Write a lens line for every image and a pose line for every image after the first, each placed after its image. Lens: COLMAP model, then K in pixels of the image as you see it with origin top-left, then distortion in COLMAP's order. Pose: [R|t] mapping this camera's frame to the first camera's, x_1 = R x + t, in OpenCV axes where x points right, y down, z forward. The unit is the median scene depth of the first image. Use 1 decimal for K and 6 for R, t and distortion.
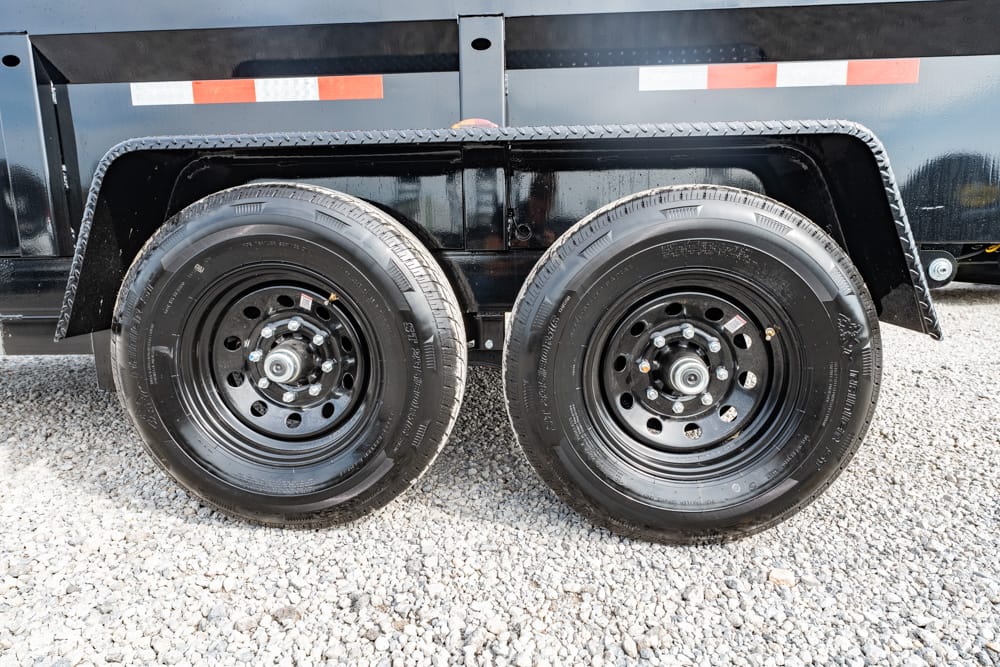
lens RADIAL K [[646.4, 0, 492.4], [0, 646.4, 339.4], [0, 0, 1]] dist [0.000864, -0.001636]
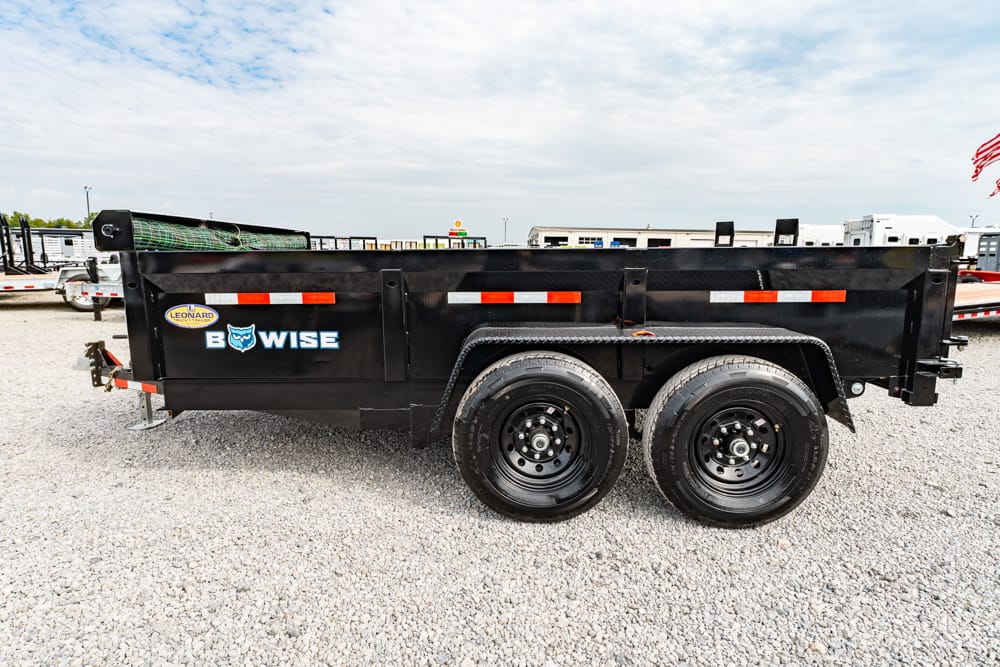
lens RADIAL K [[603.5, 0, 500.0], [0, 603.5, 333.5], [0, 0, 1]] dist [-0.002391, 0.000886]
pose [[0.999000, 0.002087, 0.044655, -0.536996], [-0.001086, 0.999747, -0.022448, -0.257813], [-0.044691, 0.022377, 0.998750, -0.893073]]
